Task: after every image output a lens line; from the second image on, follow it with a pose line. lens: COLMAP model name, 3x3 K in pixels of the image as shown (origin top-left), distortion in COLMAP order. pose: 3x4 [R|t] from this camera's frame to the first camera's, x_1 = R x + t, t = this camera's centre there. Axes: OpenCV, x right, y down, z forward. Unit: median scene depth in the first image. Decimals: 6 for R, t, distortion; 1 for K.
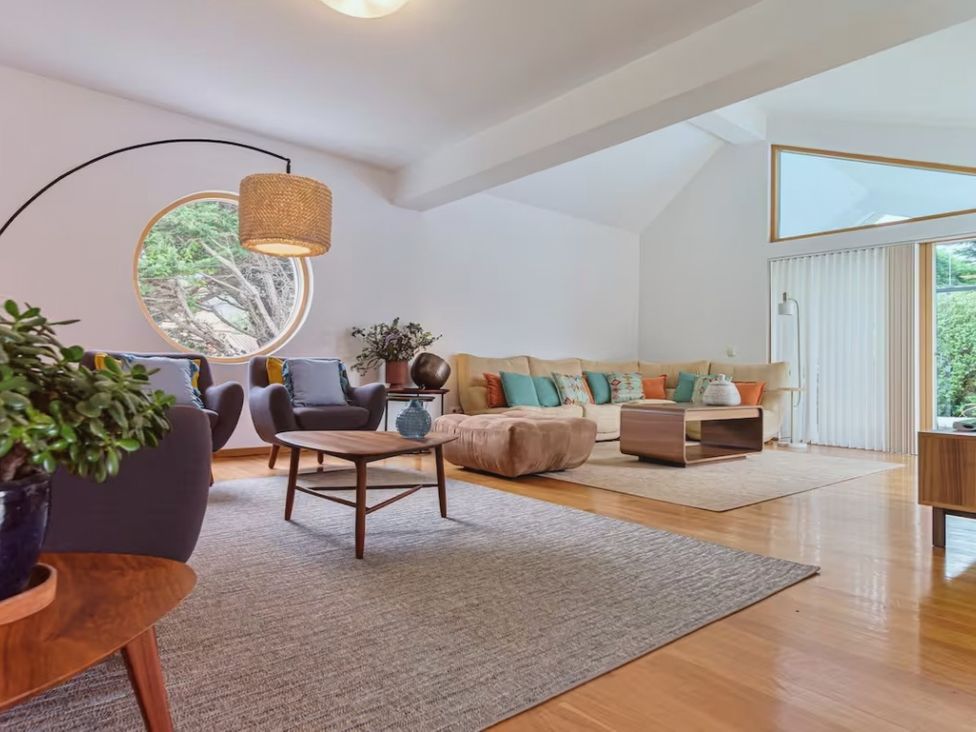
lens RADIAL K [[605.4, 0, 488.7], [0, 605.4, 364.5], [0, 0, 1]] dist [-0.001661, -0.000272]
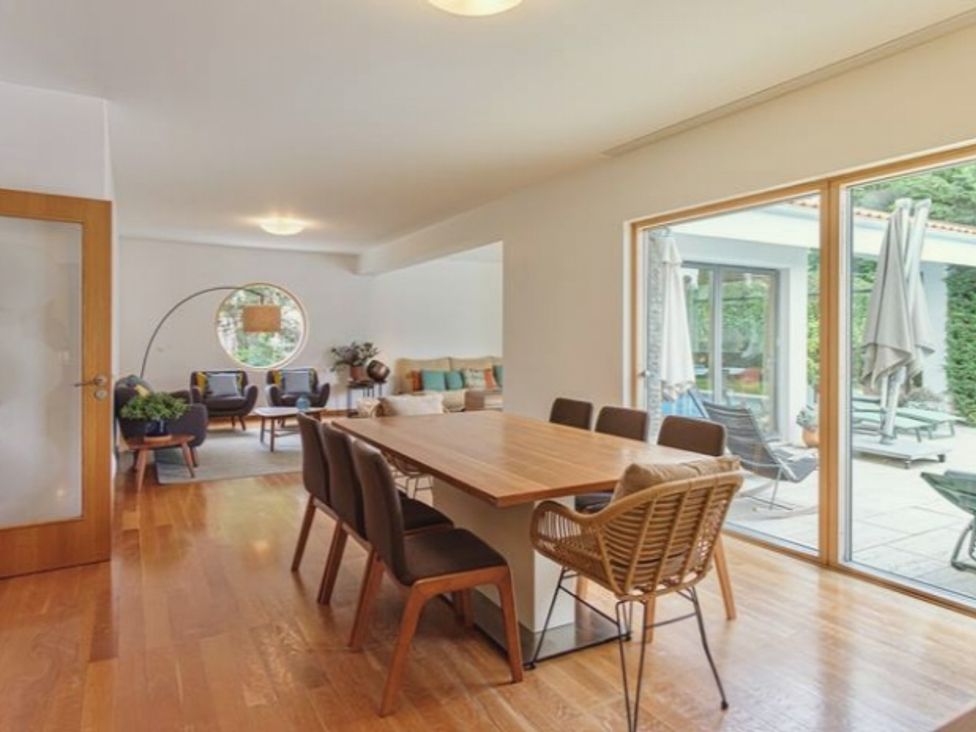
lens RADIAL K [[605.4, 0, 486.6], [0, 605.4, 361.6], [0, 0, 1]] dist [-0.001661, -0.000272]
pose [[0.982537, -0.014259, -0.185521, 0.571433], [0.023539, 0.998574, 0.047913, -0.097013], [0.184574, -0.051444, 0.981471, -0.699213]]
